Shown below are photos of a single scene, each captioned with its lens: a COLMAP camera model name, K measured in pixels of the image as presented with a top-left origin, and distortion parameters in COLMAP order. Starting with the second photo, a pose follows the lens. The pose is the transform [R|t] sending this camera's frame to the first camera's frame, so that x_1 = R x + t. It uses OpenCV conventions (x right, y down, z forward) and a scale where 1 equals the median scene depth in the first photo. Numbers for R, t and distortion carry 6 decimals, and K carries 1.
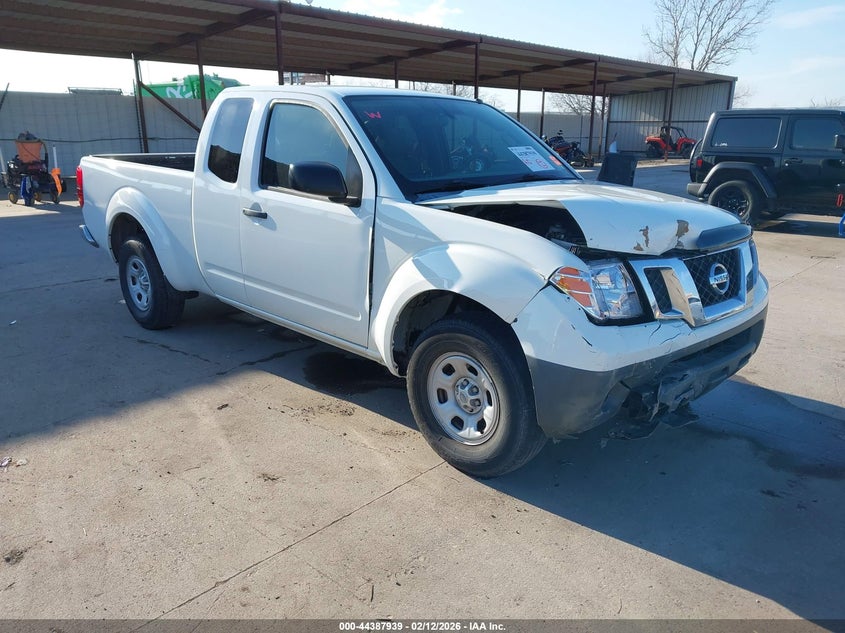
lens RADIAL K [[673.9, 0, 422.6], [0, 673.9, 314.3], [0, 0, 1]] dist [0.007646, 0.000512]
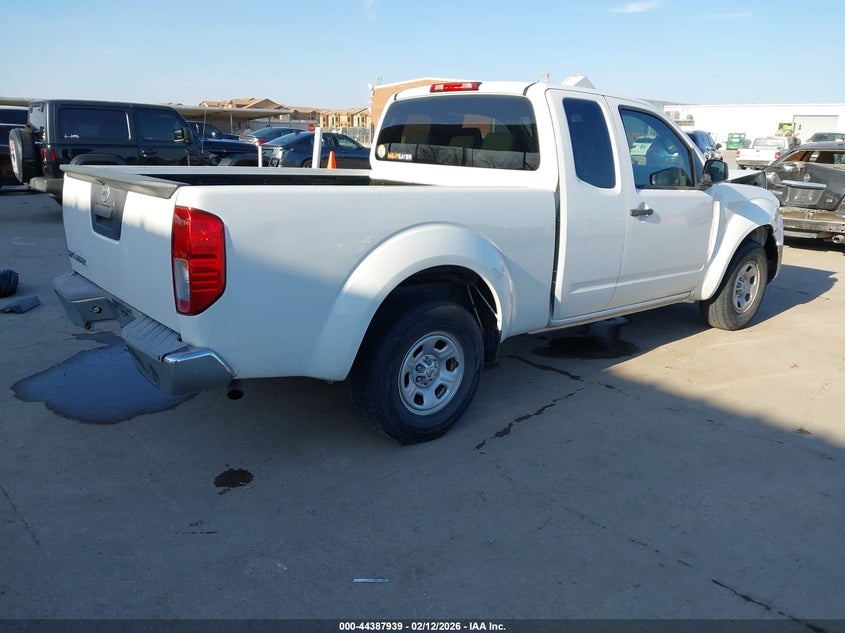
lens RADIAL K [[673.9, 0, 423.1], [0, 673.9, 317.7], [0, 0, 1]] dist [0.007646, 0.000512]
pose [[0.097893, -0.267552, 0.958558, -1.301169], [0.242583, 0.940547, 0.237751, -0.318027], [-0.965179, 0.209256, 0.156976, 1.154334]]
